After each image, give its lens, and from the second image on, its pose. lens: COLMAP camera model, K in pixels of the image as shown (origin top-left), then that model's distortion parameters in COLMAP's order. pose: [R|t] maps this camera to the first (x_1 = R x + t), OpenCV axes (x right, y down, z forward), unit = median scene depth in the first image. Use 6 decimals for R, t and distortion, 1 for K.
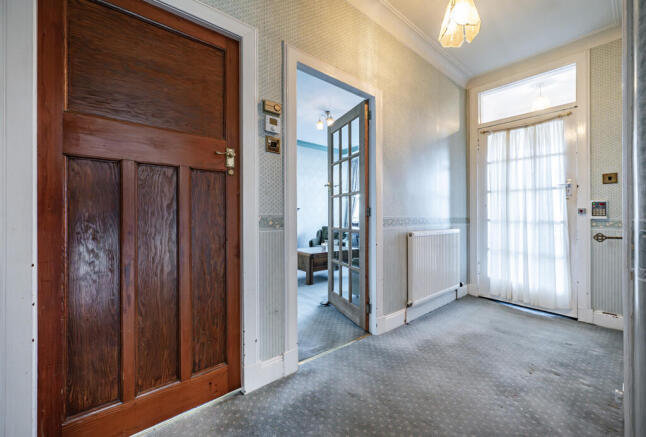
lens RADIAL K [[274.0, 0, 323.0], [0, 274.0, 218.5], [0, 0, 1]] dist [0.000691, 0.000110]
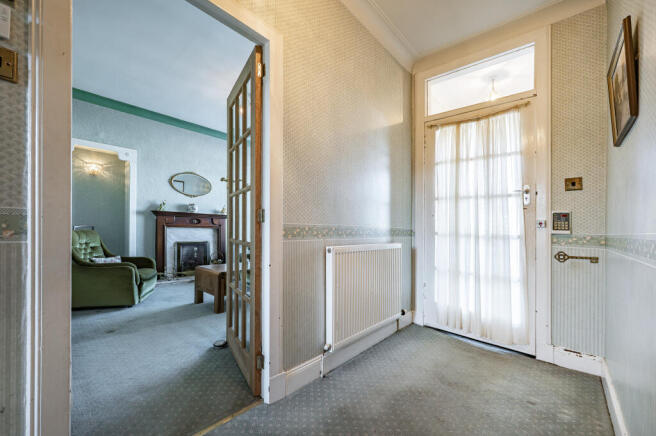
lens RADIAL K [[266.5, 0, 327.7], [0, 266.5, 221.7], [0, 0, 1]] dist [-0.000185, -0.000007]
pose [[0.991096, 0.026651, 0.130455, 0.201902], [-0.022308, 0.999151, -0.034642, 0.007802], [-0.131268, 0.031423, 0.990849, 0.283576]]
